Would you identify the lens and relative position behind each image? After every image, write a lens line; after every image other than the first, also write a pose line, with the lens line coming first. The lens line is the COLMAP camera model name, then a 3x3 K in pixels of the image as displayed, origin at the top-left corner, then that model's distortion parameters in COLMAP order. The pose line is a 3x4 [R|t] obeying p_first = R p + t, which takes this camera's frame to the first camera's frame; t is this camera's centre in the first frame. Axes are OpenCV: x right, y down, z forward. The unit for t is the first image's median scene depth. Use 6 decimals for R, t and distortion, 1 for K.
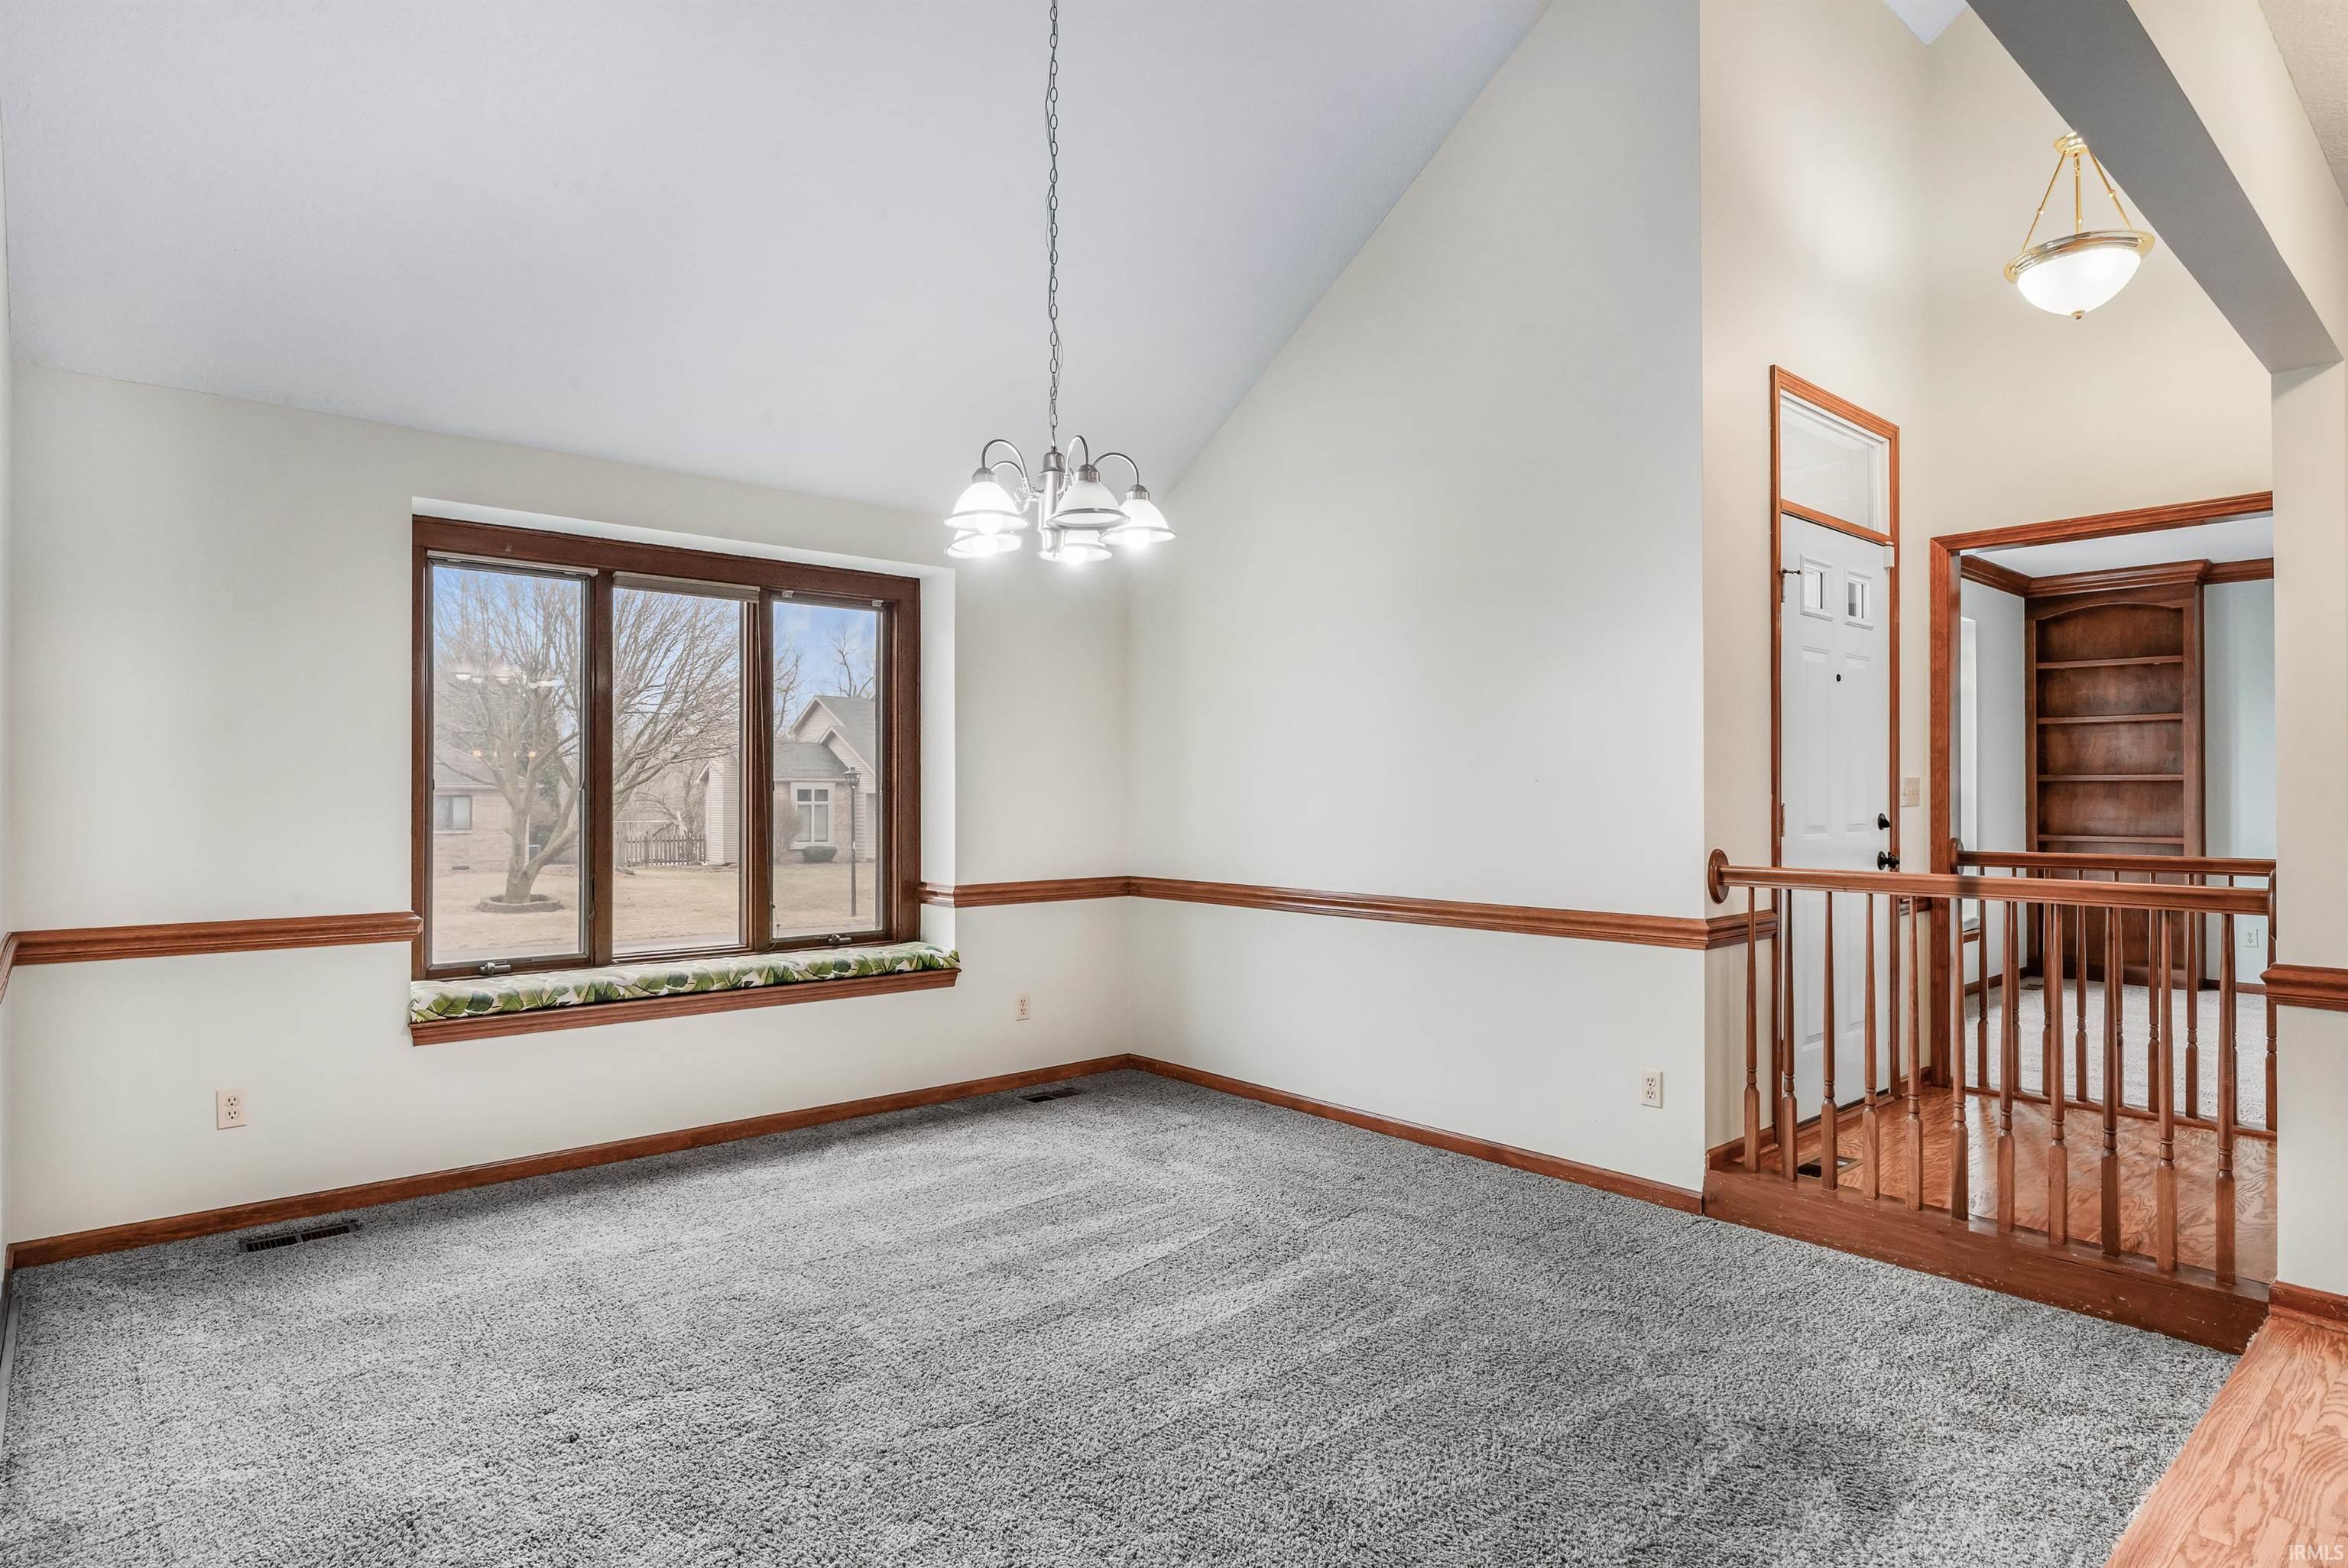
lens RADIAL K [[1284.6, 0, 1183.2], [0, 1284.6, 790.5], [0, 0, 1]] dist [-0.012603, 0.003525]
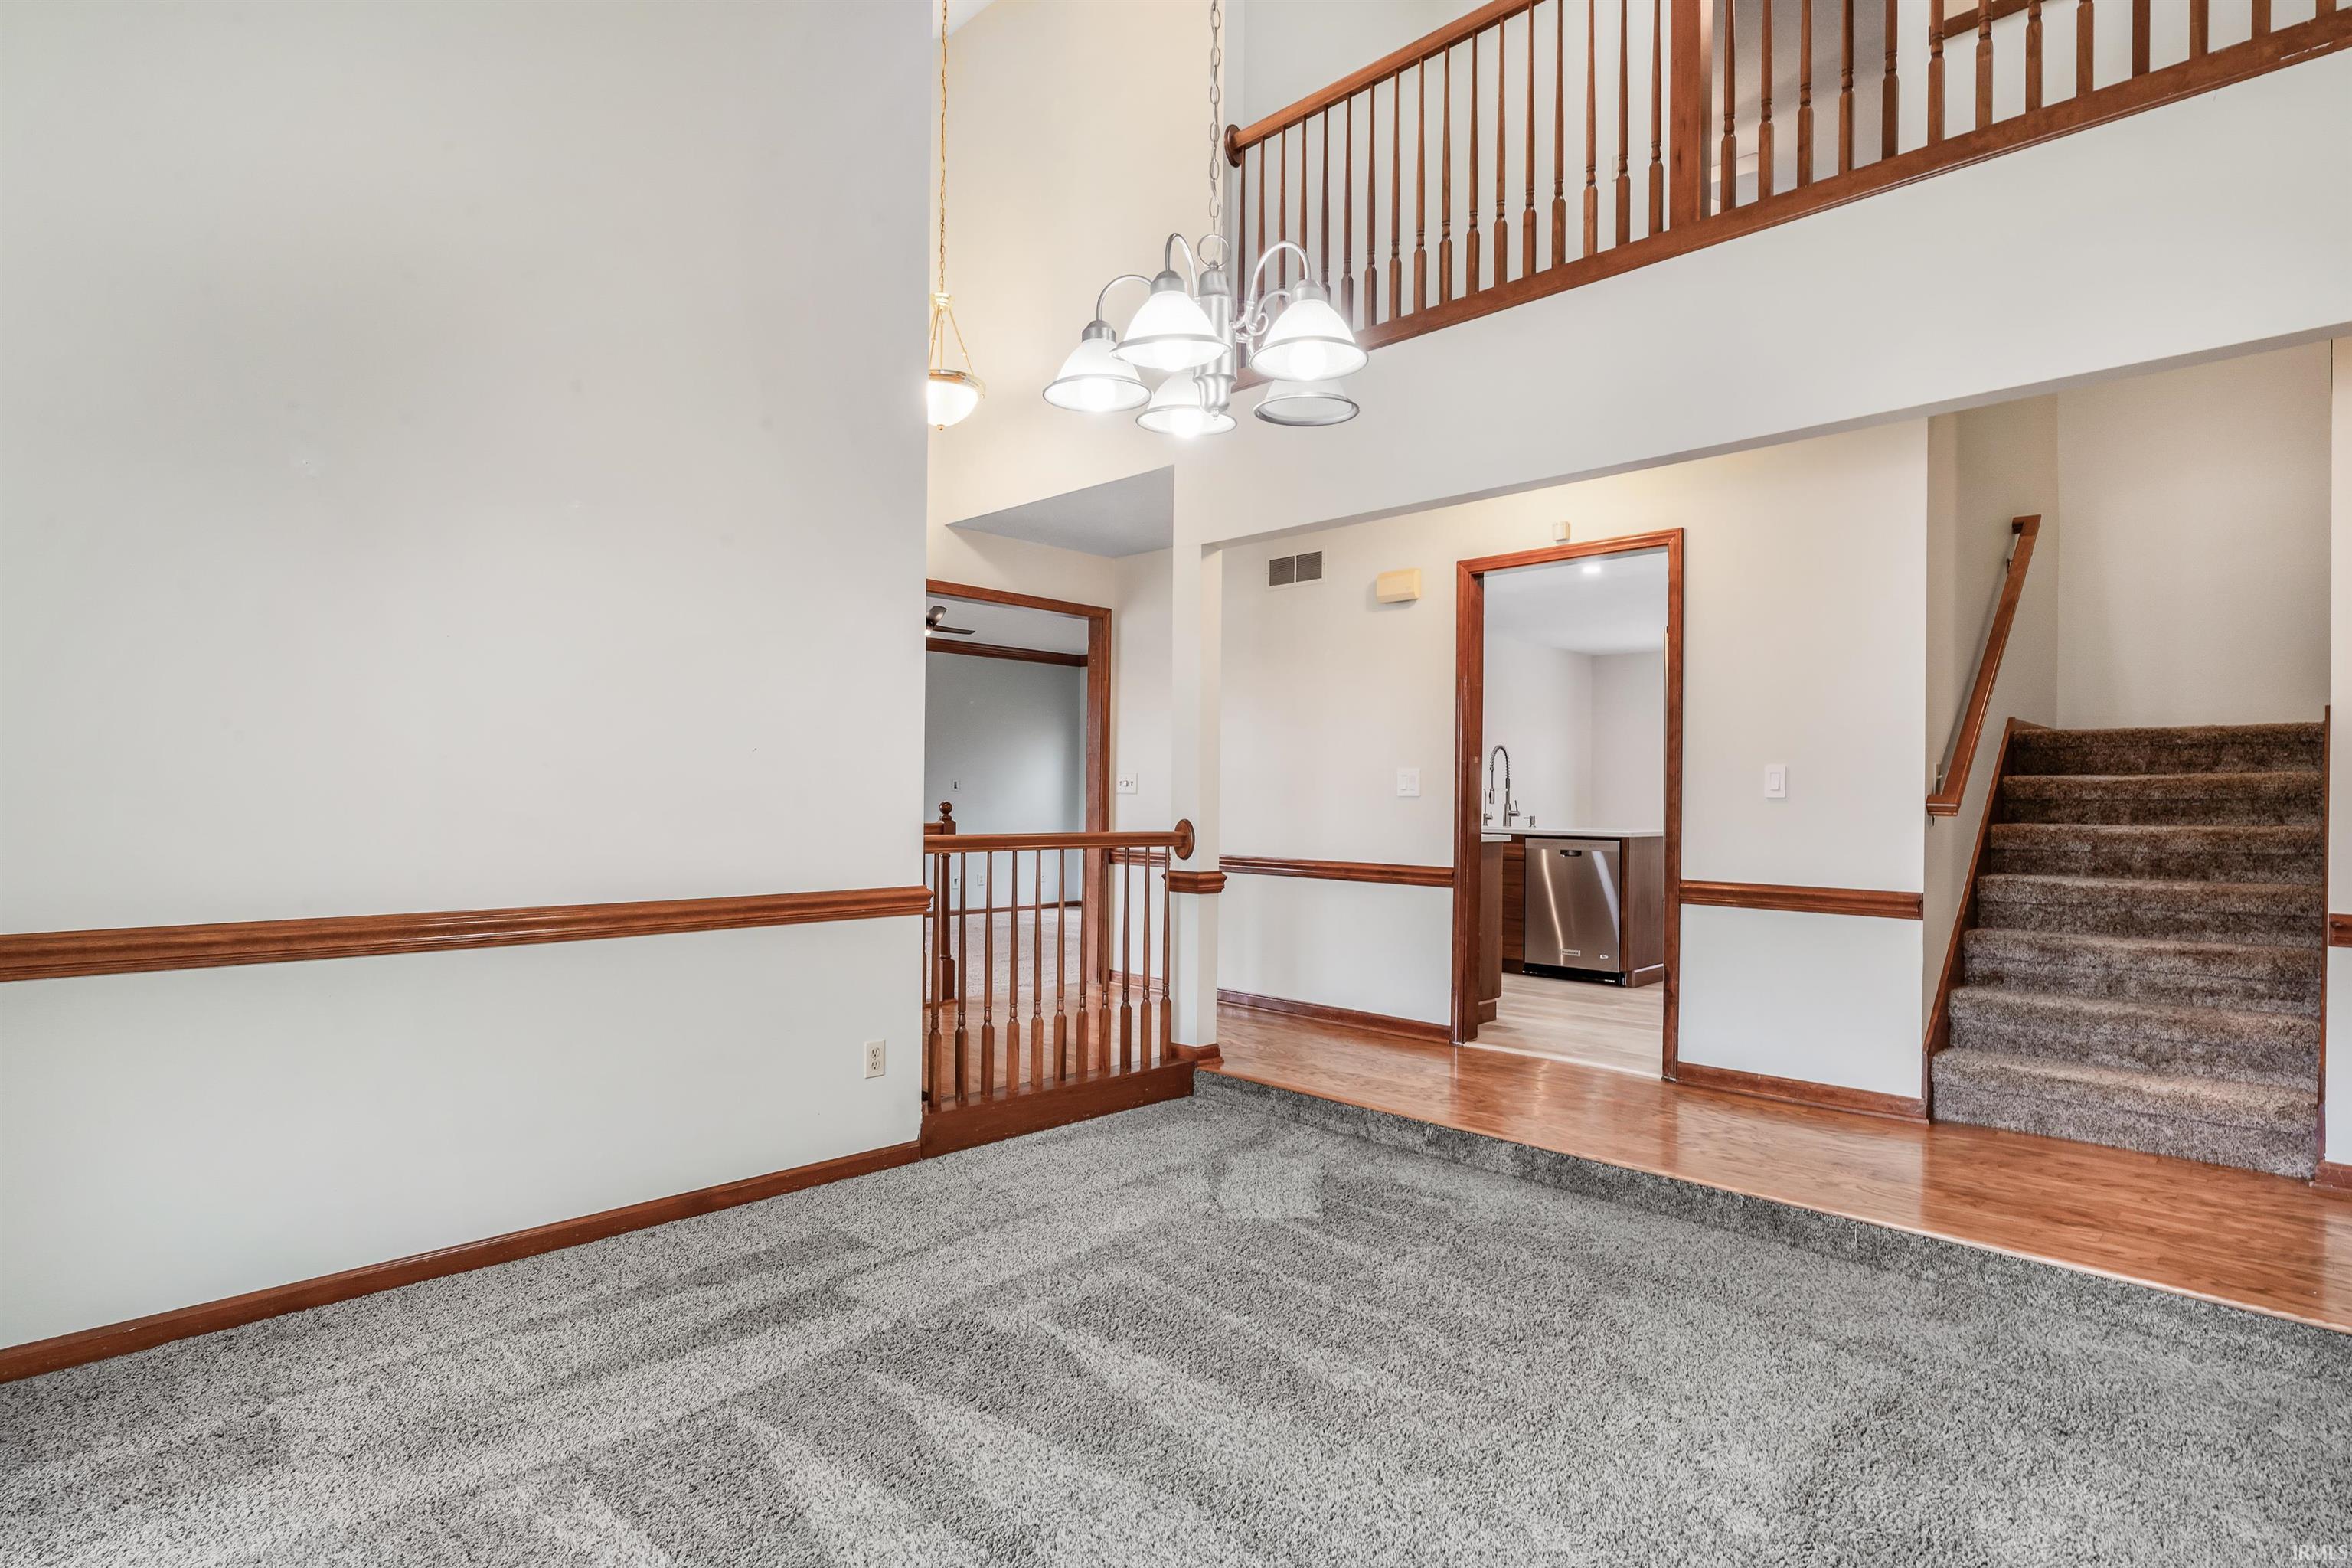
lens RADIAL K [[1210.5, 0, 1182.3], [0, 1210.5, 795.5], [0, 0, 1]] dist [-0.001030, -0.000413]
pose [[-0.085968, -0.000663, 0.996298, -0.622690], [-0.014540, 0.999894, -0.000589, 0.020611], [-0.996192, -0.014537, -0.085969, 0.857363]]
